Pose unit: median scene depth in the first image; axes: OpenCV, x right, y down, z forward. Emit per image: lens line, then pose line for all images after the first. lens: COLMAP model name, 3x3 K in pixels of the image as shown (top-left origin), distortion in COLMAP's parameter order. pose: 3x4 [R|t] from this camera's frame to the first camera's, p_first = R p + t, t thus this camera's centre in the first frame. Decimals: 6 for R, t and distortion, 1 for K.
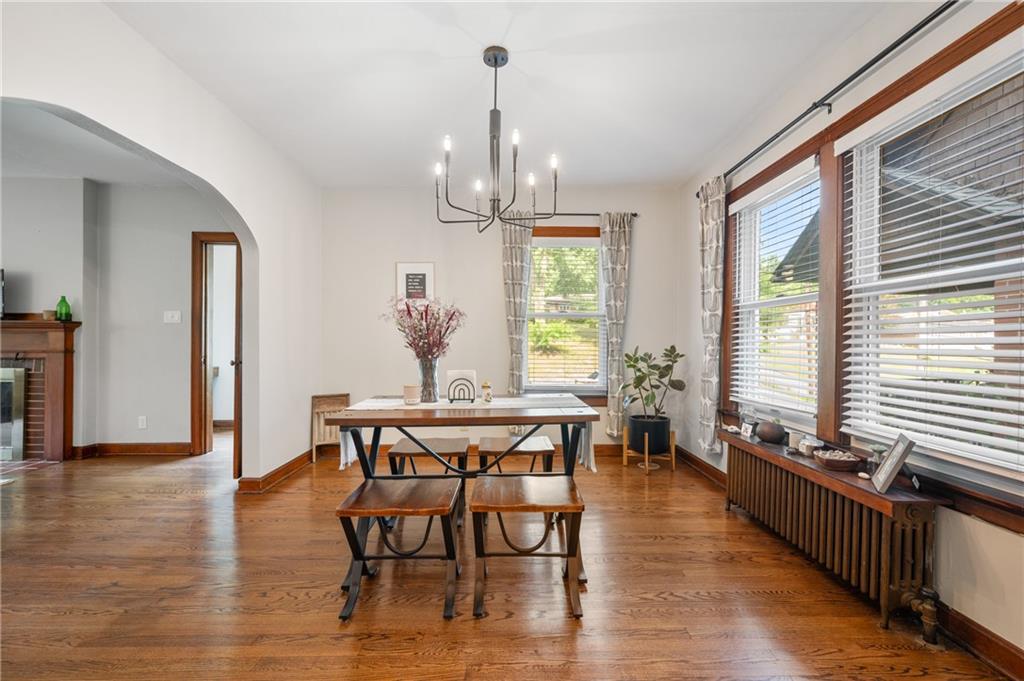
lens RADIAL K [[412.1, 0, 512.0], [0, 412.1, 340.5], [0, 0, 1]] dist [0.002658, -0.000087]
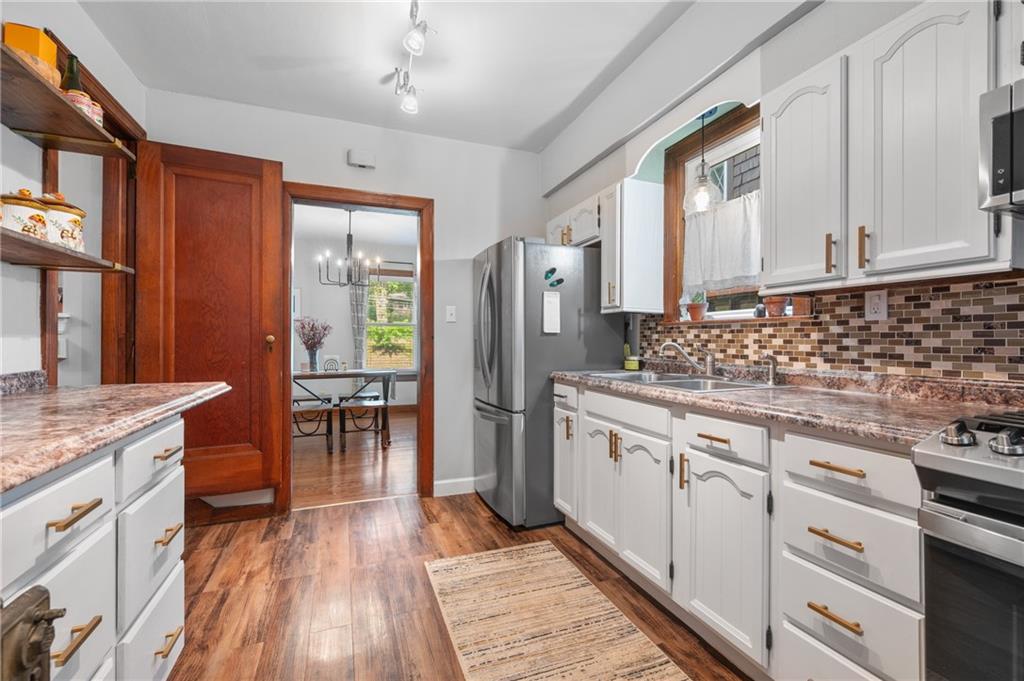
lens RADIAL K [[438.7, 0, 512.0], [0, 438.7, 340.5], [0, 0, 1]] dist [0.000672, -0.000014]
pose [[0.938743, 0.003591, 0.344598, -0.028235], [-0.004428, 0.999989, 0.001640, -0.009836], [-0.344589, -0.003066, 0.938749, -1.346642]]
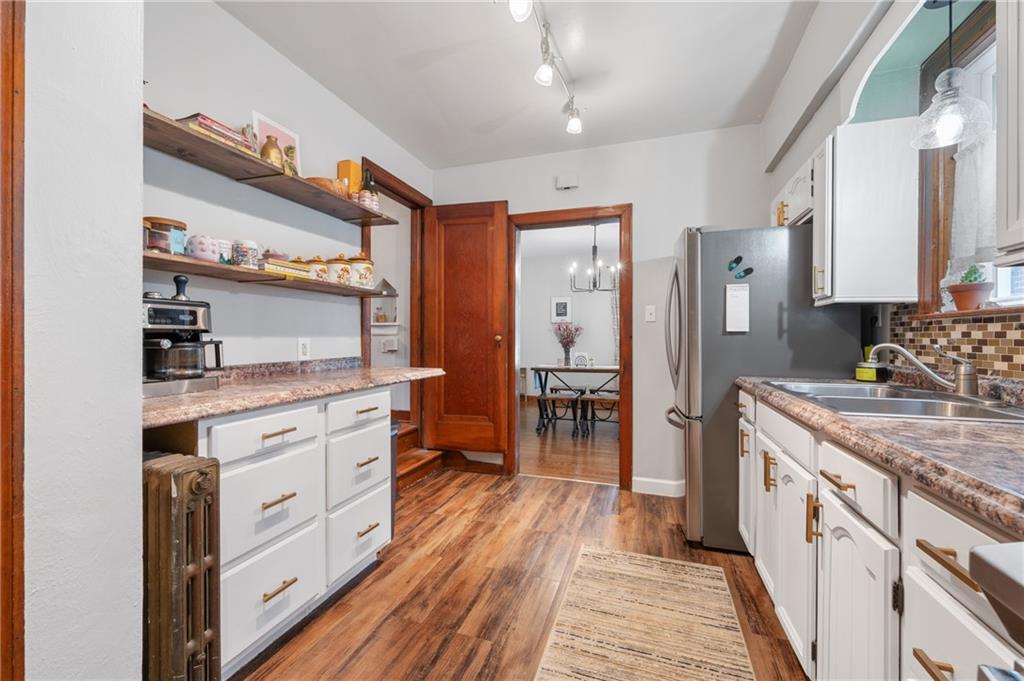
lens RADIAL K [[412.1, 0, 512.0], [0, 412.1, 340.5], [0, 0, 1]] dist [0.002658, -0.000087]
pose [[0.942012, 0.007617, -0.335492, 0.295697], [-0.005723, 0.999962, 0.006634, -0.011578], [0.335530, -0.004329, 0.942020, -1.357720]]
